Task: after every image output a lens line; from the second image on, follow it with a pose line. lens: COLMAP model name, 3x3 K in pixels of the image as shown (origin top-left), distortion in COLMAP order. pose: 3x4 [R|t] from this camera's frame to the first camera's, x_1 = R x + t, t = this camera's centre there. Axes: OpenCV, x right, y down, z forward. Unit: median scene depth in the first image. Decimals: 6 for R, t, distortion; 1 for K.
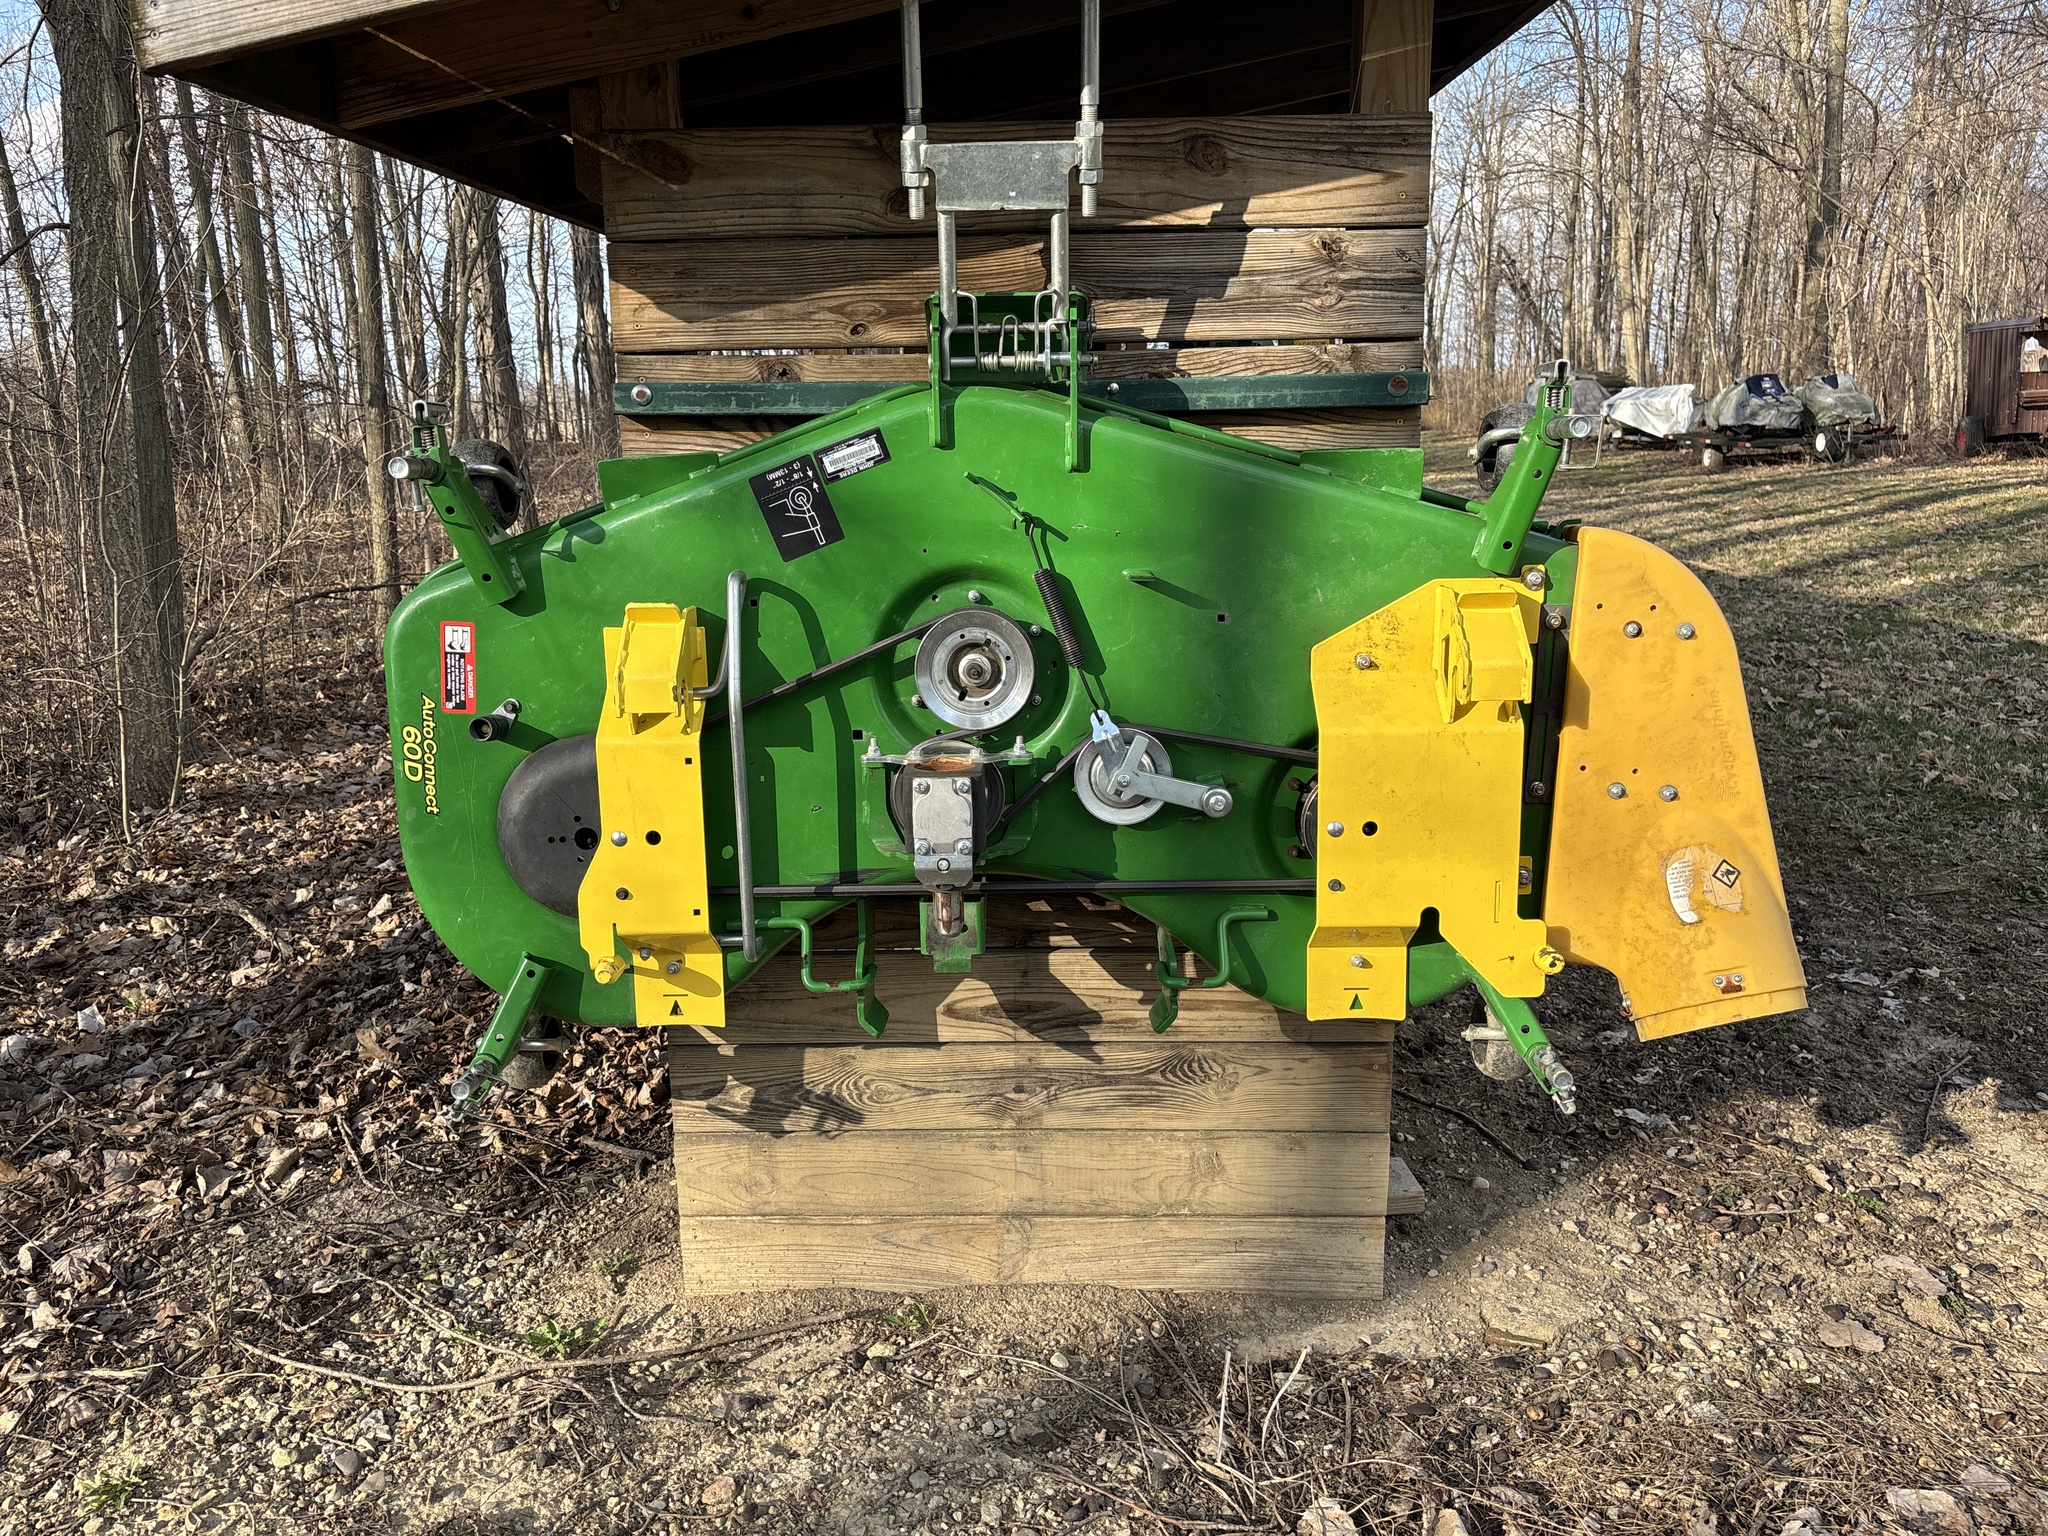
lens RADIAL K [[1556.7, 0, 1024.0], [0, 1556.7, 768.0], [0, 0, 1]] dist [0.028125, 0.002097]
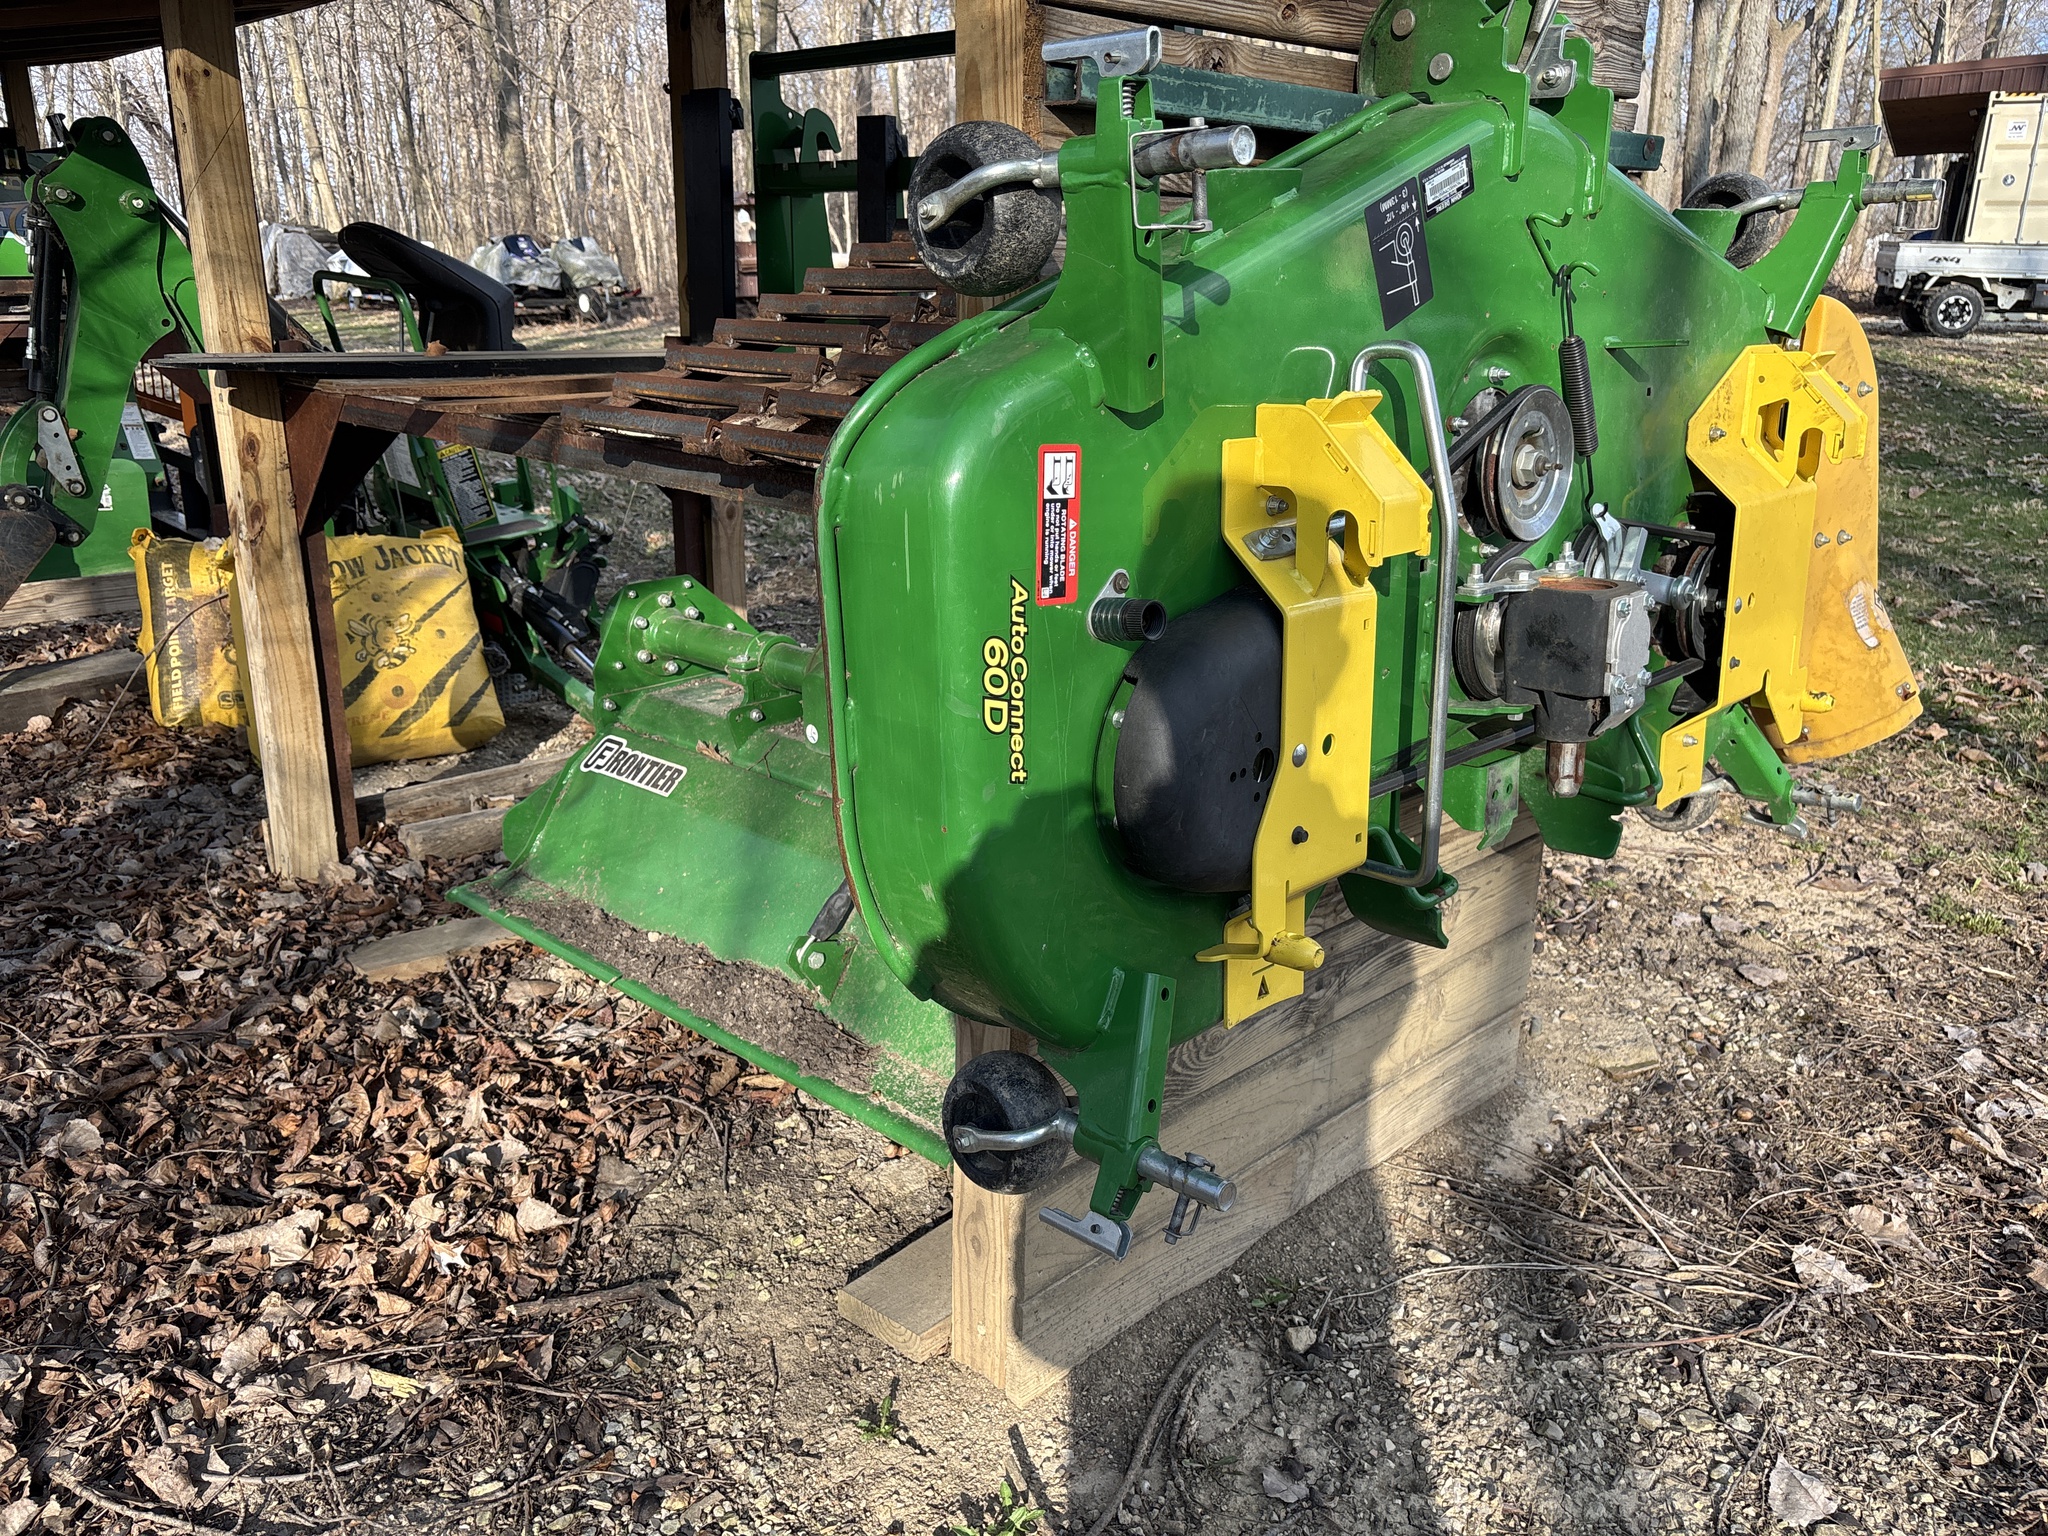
lens RADIAL K [[1556.7, 0, 1024.0], [0, 1556.7, 768.0], [0, 0, 1]] dist [0.028125, 0.002097]
pose [[0.704007, -0.196851, 0.682367, -0.778628], [0.141655, 0.980433, 0.136690, -0.056037], [-0.695923, 0.000430, 0.718117, 0.583122]]
